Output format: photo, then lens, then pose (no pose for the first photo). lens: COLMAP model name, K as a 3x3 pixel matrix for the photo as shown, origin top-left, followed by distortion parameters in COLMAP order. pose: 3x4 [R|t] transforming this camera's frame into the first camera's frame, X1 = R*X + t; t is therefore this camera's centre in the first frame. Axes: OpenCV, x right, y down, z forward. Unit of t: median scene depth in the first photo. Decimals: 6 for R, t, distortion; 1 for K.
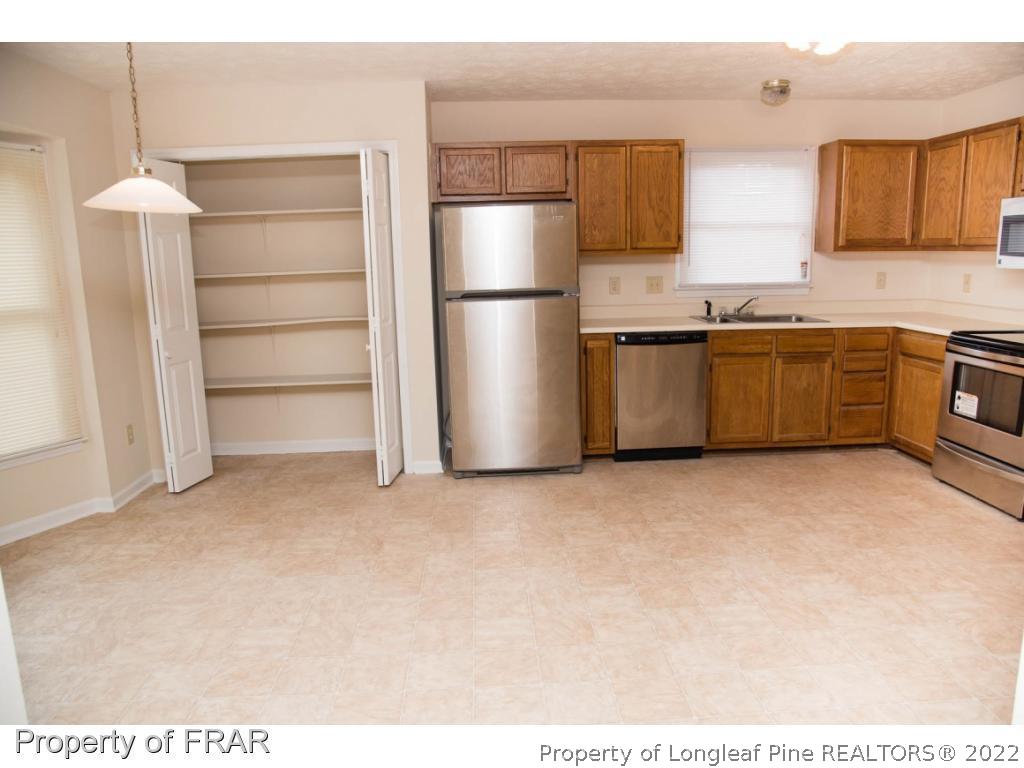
lens RADIAL K [[708.4, 0, 548.2], [0, 708.4, 392.2], [0, 0, 1]] dist [-0.103408, 0.051866]
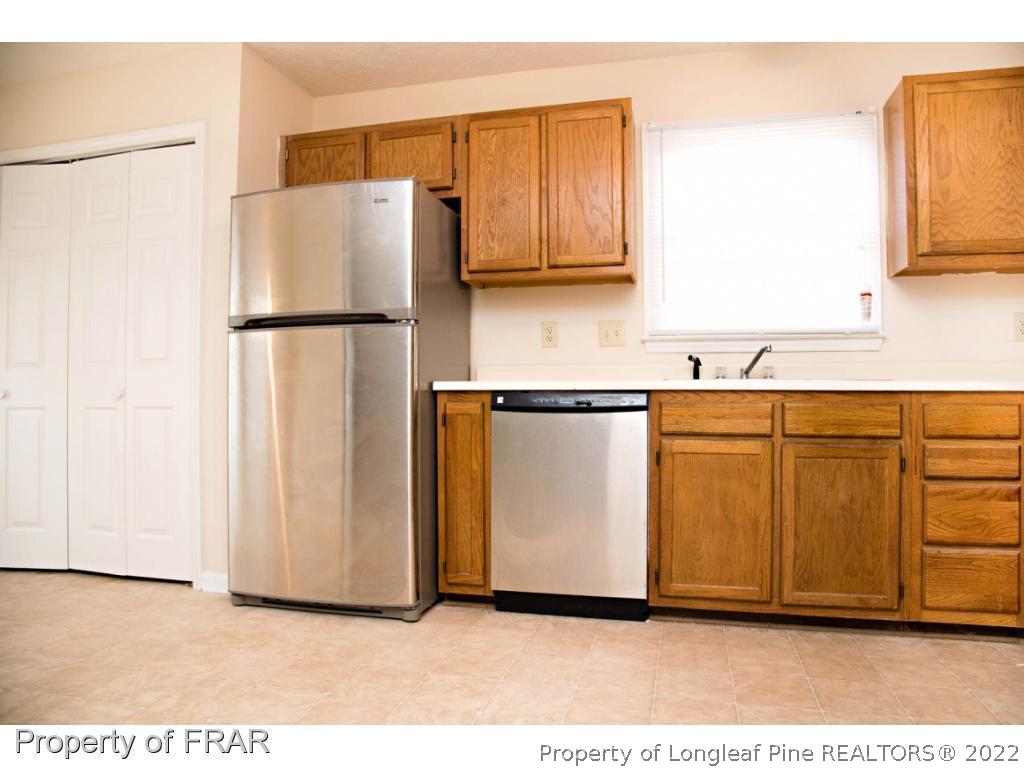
lens RADIAL K [[708.4, 0, 514.0], [0, 708.4, 379.8], [0, 0, 1]] dist [-0.103408, 0.051866]
pose [[0.952347, 0.015053, -0.304643, 0.290058], [-0.078159, 0.977477, -0.196033, 0.023758], [0.294831, 0.210503, 0.932075, 0.424690]]
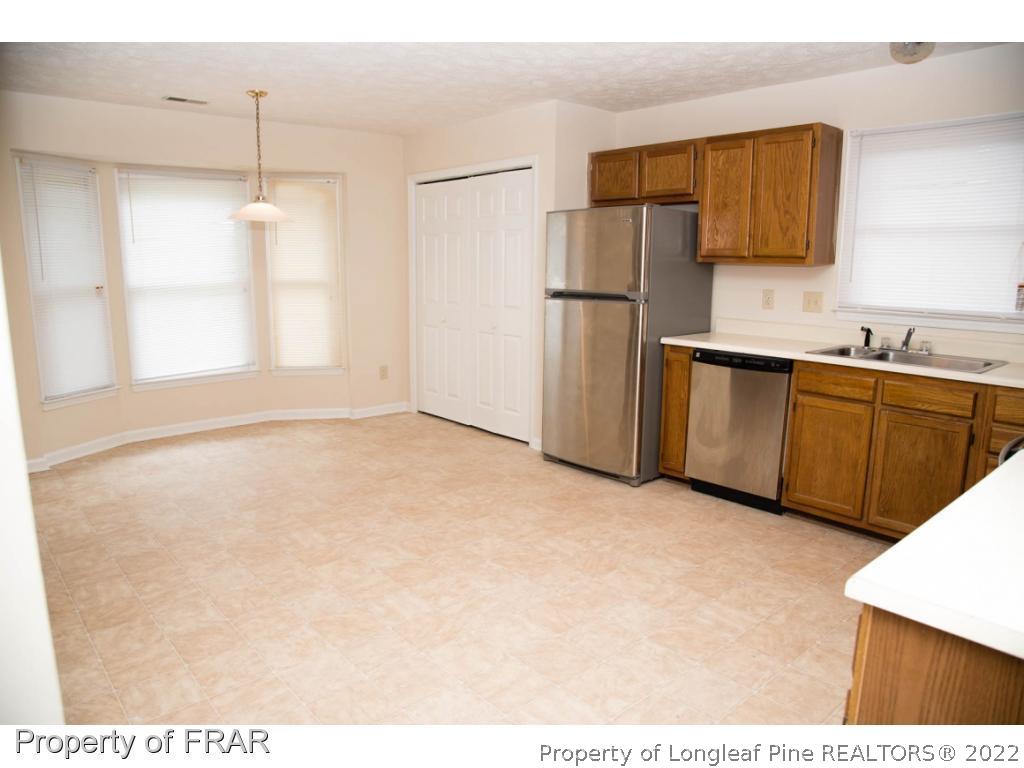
lens RADIAL K [[702.8, 0, 513.6], [0, 702.8, 392.1], [0, 0, 1]] dist [-0.091325, 0.004276]
pose [[0.613598, 0.172716, -0.770497, 0.633810], [-0.173470, 0.981432, 0.081853, -0.059413], [0.770328, 0.083434, 0.632166, 0.253323]]
